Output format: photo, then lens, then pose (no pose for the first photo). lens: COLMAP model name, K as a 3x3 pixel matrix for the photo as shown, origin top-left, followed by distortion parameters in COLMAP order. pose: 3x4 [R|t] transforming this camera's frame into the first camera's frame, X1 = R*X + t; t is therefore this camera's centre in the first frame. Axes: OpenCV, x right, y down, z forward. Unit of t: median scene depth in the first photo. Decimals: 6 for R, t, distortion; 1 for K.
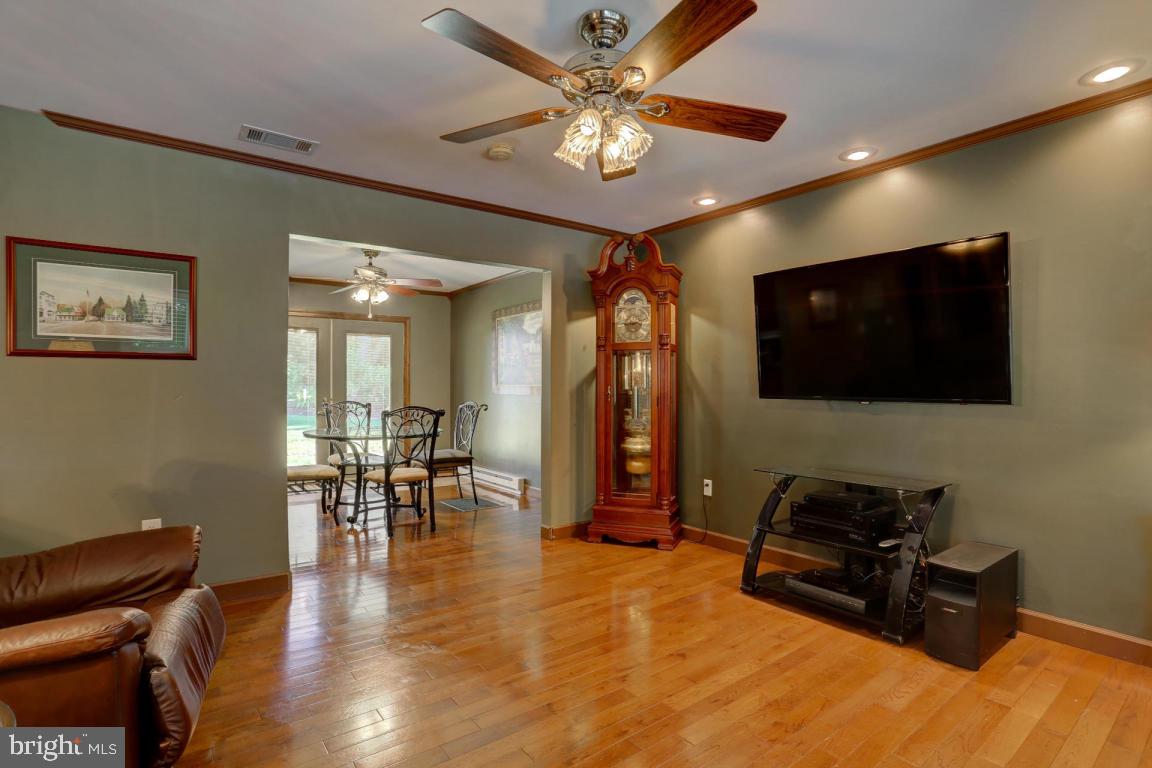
lens RADIAL K [[562.8, 0, 581.0], [0, 562.8, 388.6], [0, 0, 1]] dist [-0.063725, 0.019659]
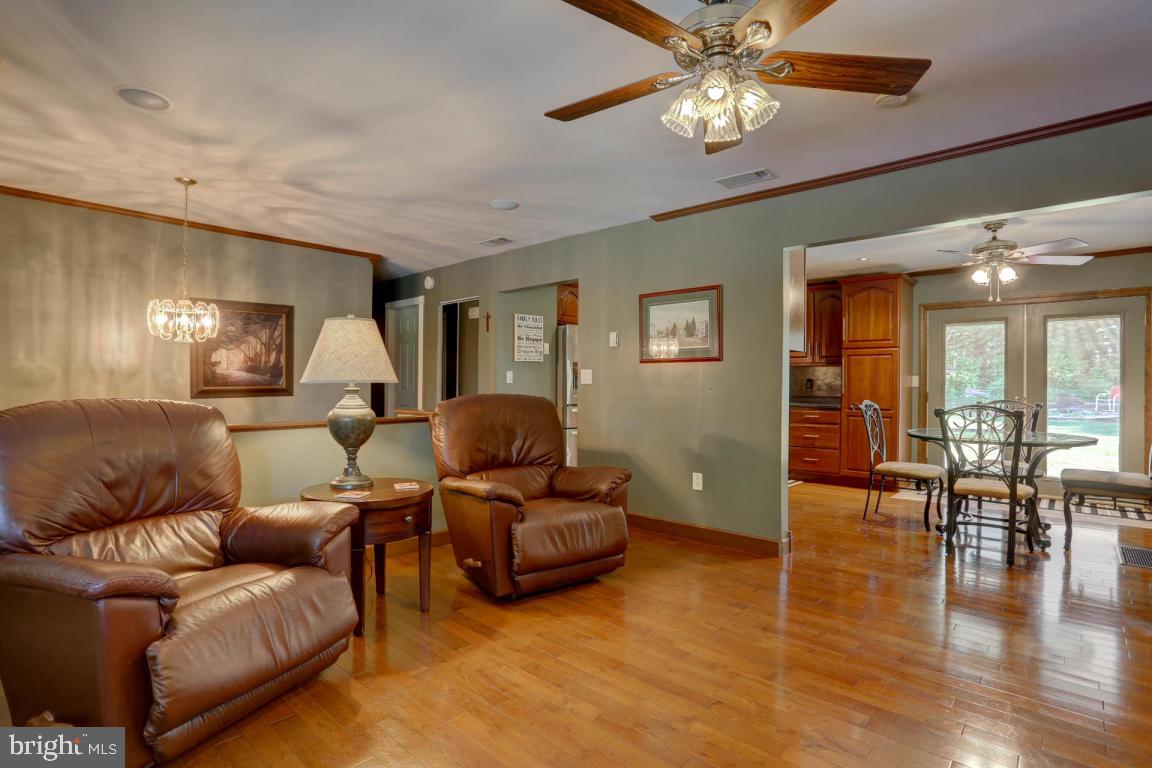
lens RADIAL K [[562.8, 0, 588.7], [0, 562.8, 389.4], [0, 0, 1]] dist [-0.063725, 0.019659]
pose [[0.171553, 0.010413, -0.985120, 0.595873], [-0.008193, 0.999925, 0.009143, 0.007768], [0.985141, 0.006503, 0.171625, 0.440465]]
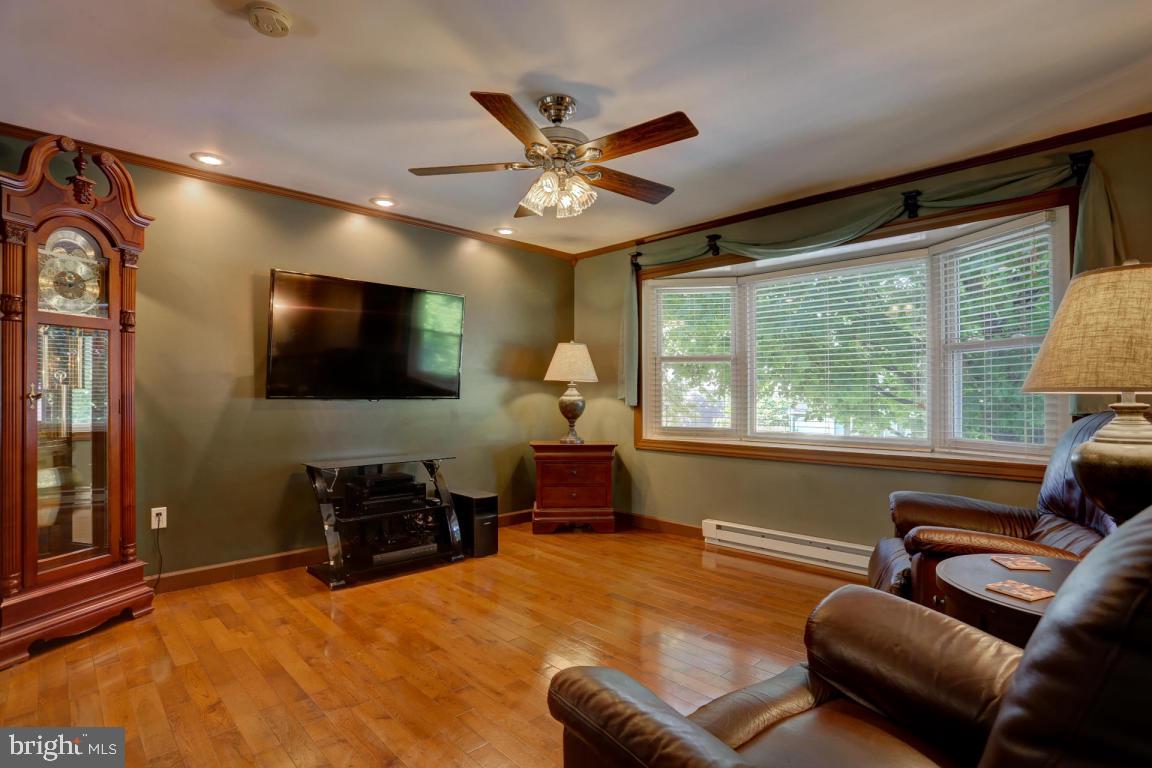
lens RADIAL K [[562.8, 0, 555.3], [0, 562.8, 383.7], [0, 0, 1]] dist [-0.063725, 0.019659]
pose [[-0.110362, 0.015939, 0.993764, -0.779687], [0.001886, 0.999873, -0.015828, 0.007949], [-0.993890, 0.000127, -0.110378, 0.730823]]
